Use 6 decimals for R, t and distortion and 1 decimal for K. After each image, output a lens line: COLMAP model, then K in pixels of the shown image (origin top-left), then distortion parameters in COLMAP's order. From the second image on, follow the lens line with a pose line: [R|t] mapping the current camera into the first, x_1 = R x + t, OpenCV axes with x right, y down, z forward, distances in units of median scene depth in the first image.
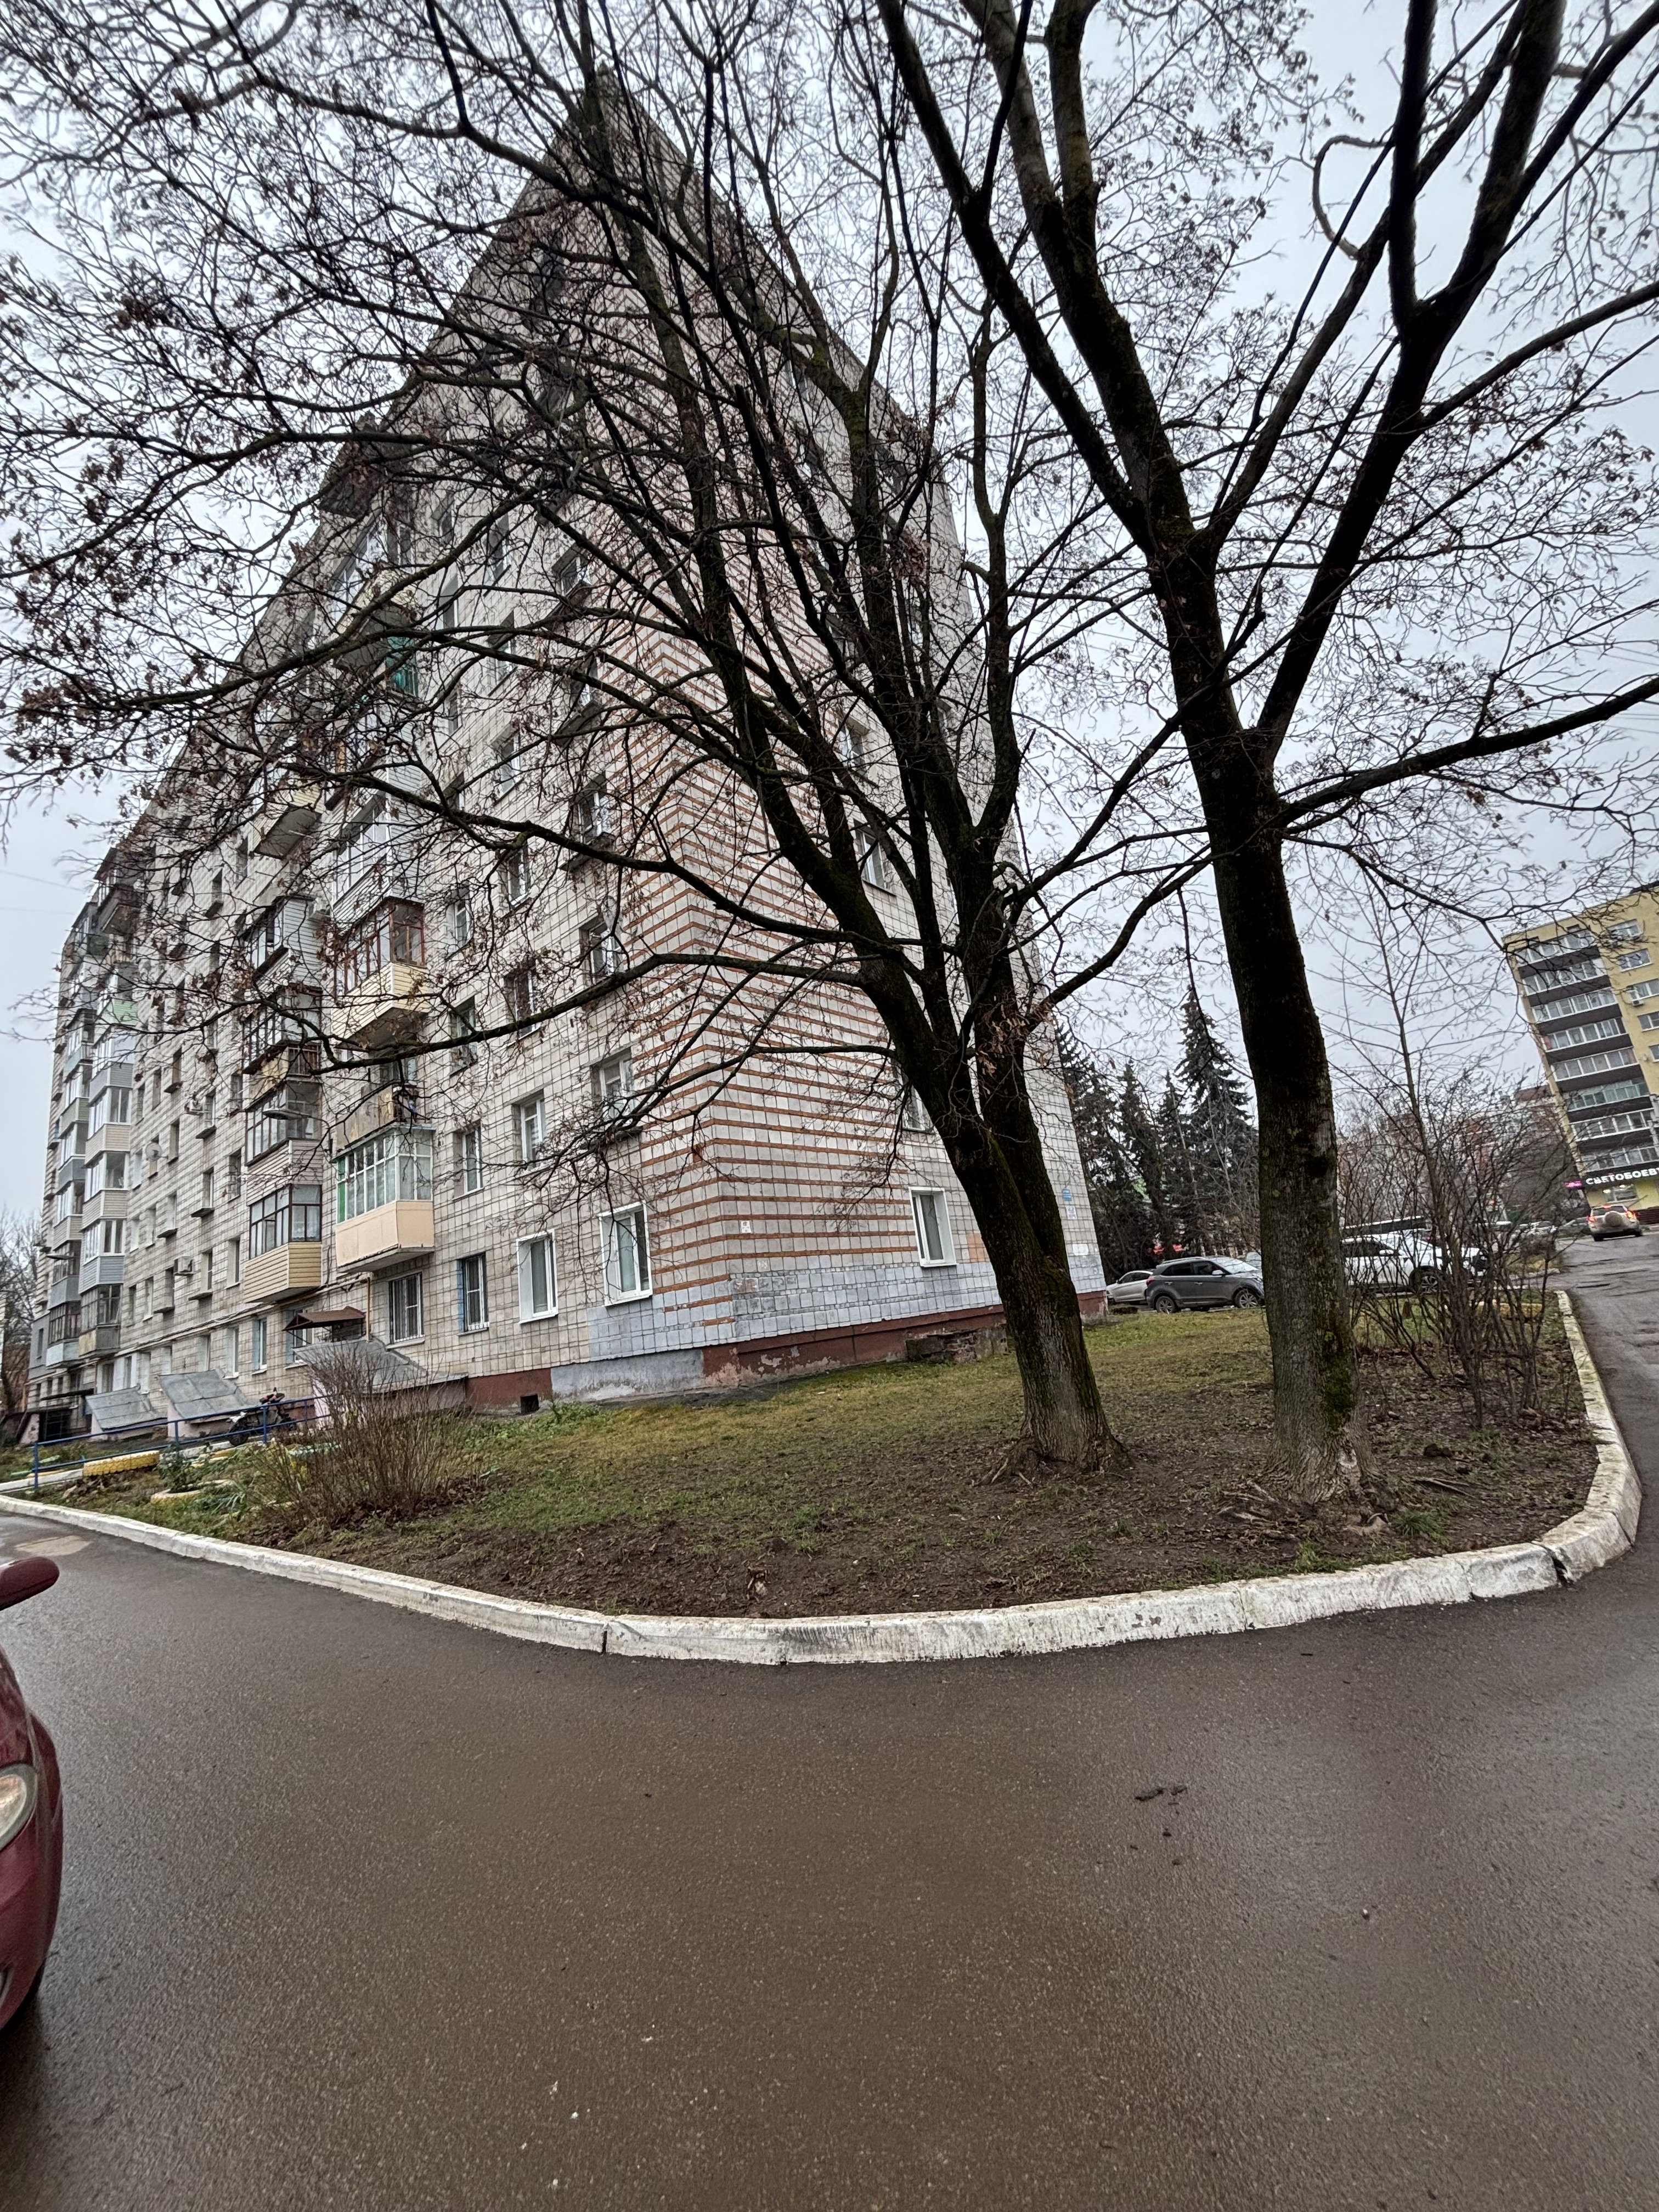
lens RADIAL K [[897.9, 0, 829.5], [0, 897.9, 1106.0], [0, 0, 1]] dist [0.022526, -0.014364]
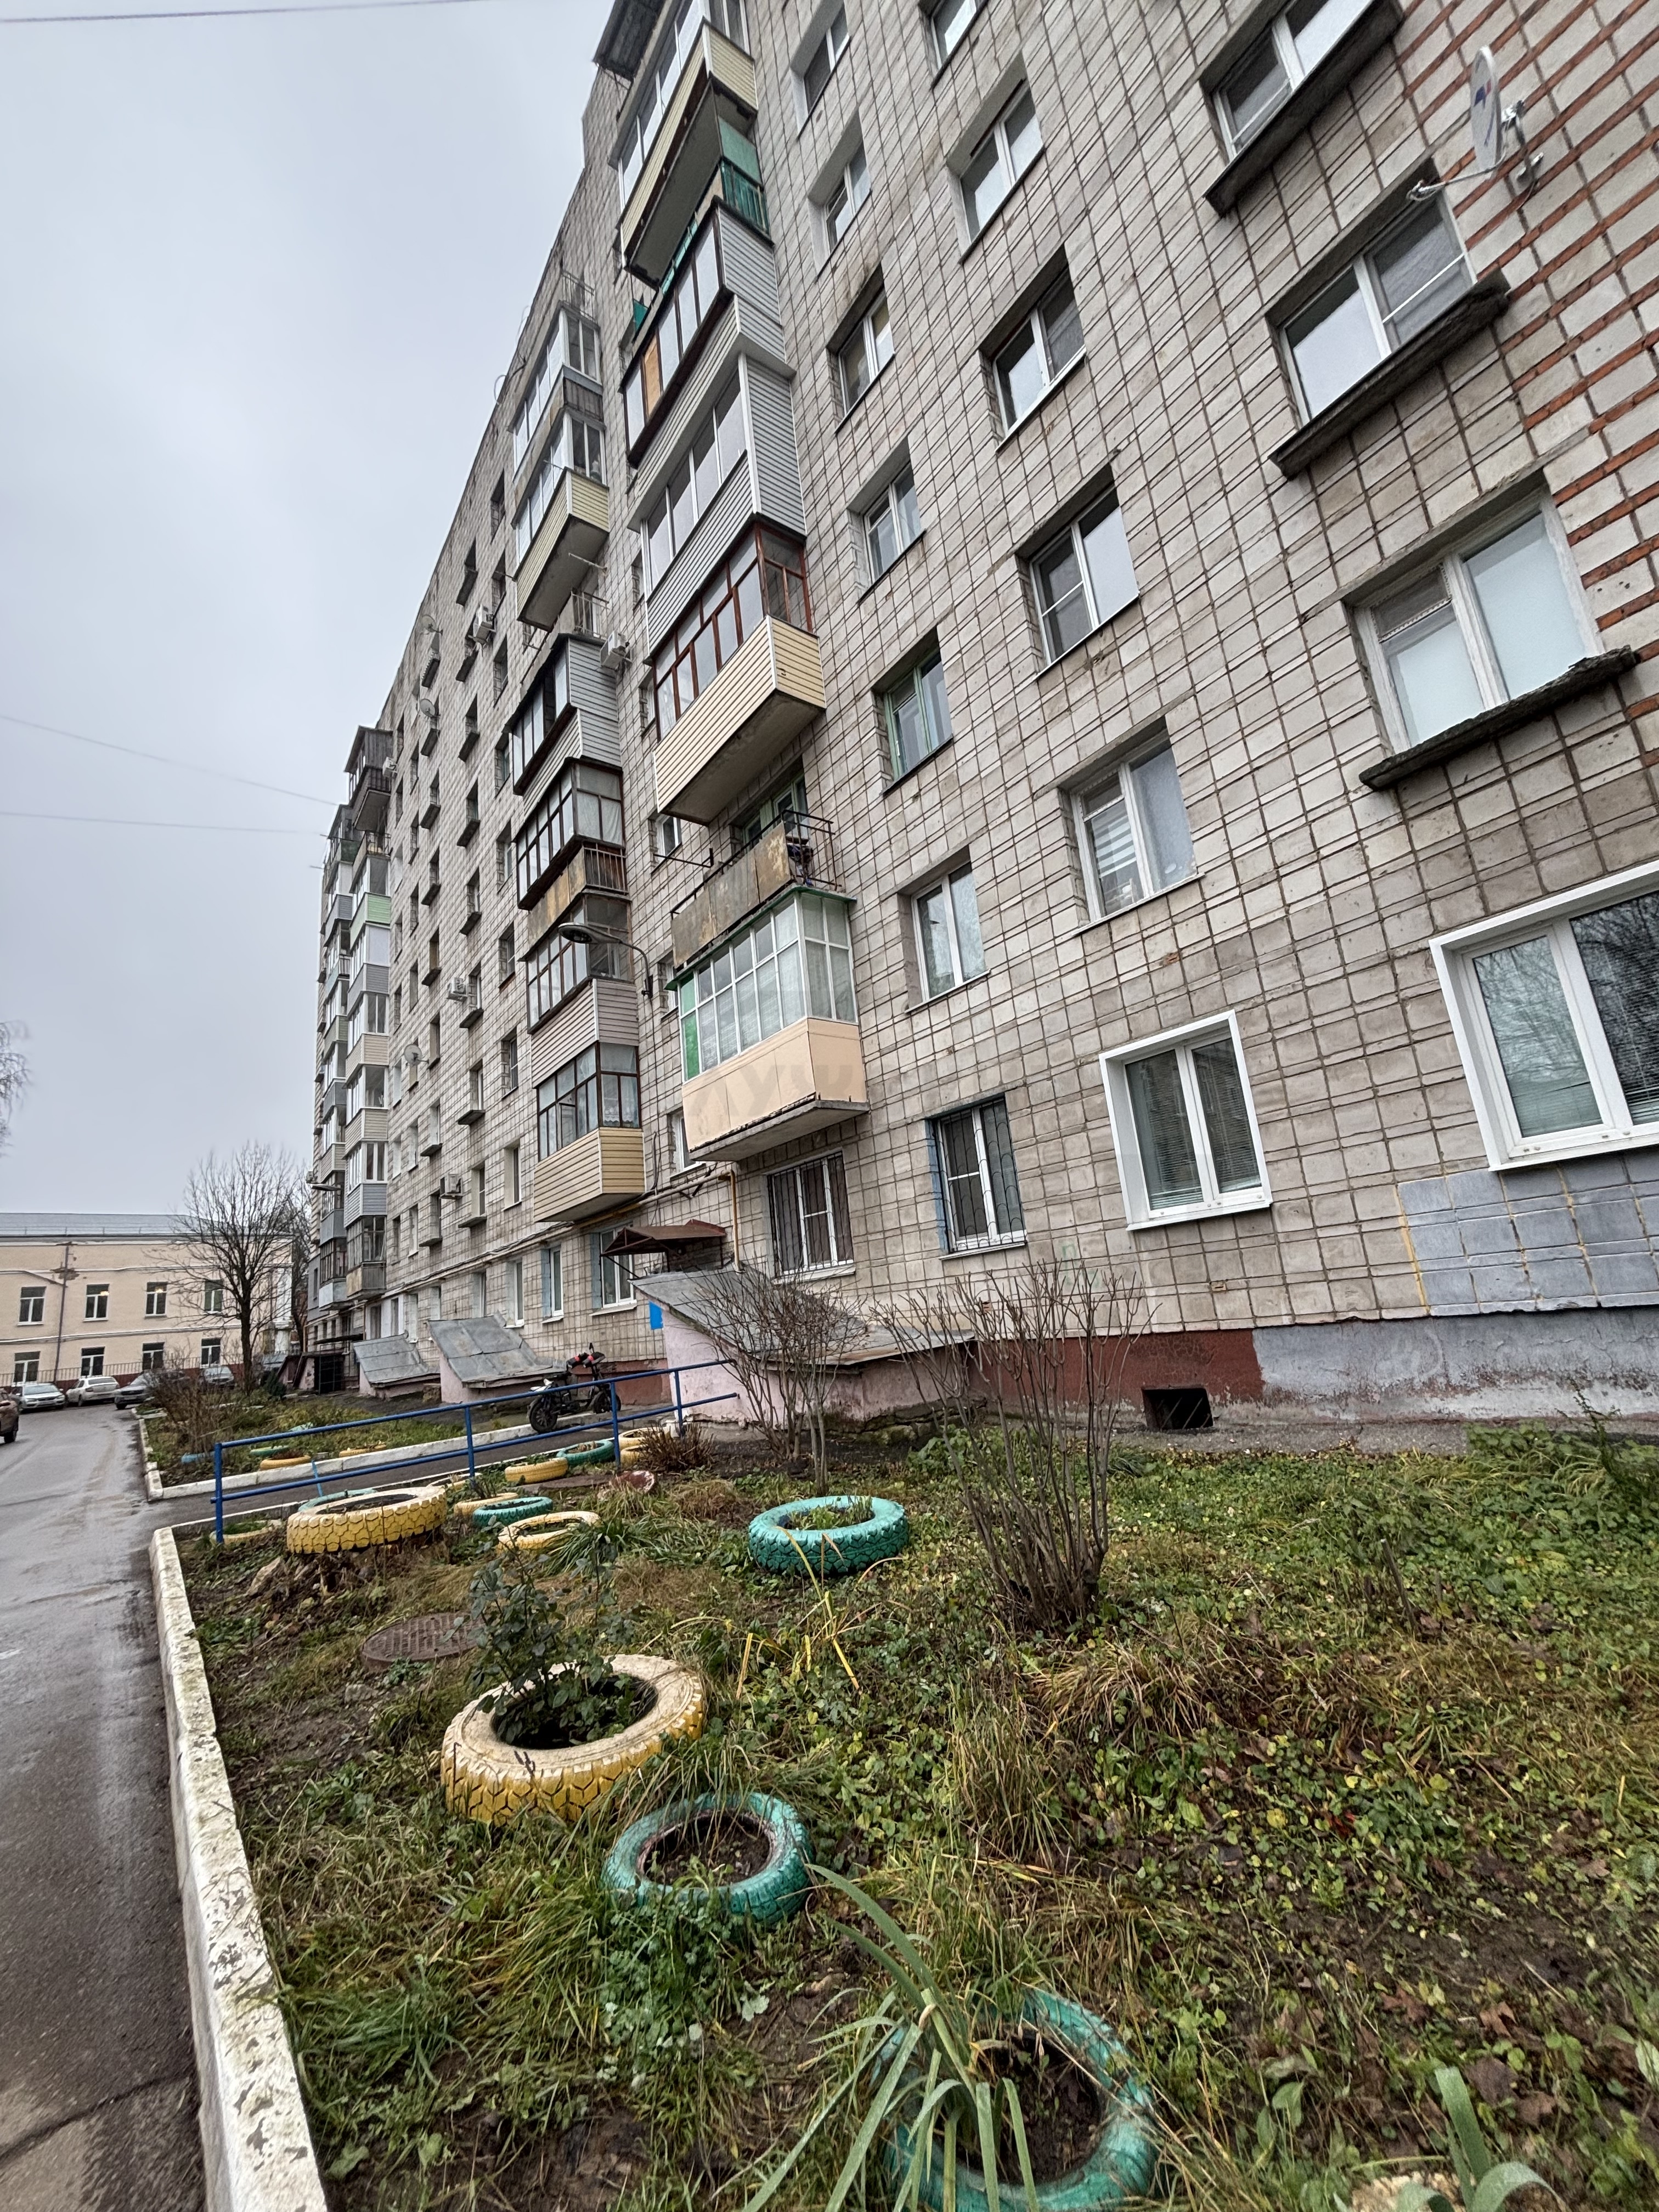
lens RADIAL K [[897.9, 0, 829.5], [0, 897.9, 1106.0], [0, 0, 1]] dist [0.022526, -0.014364]
pose [[0.978461, -0.013569, -0.205986, -0.316790], [0.019947, 0.999383, 0.028920, 0.128980], [0.205466, -0.032406, 0.978128, 0.417385]]
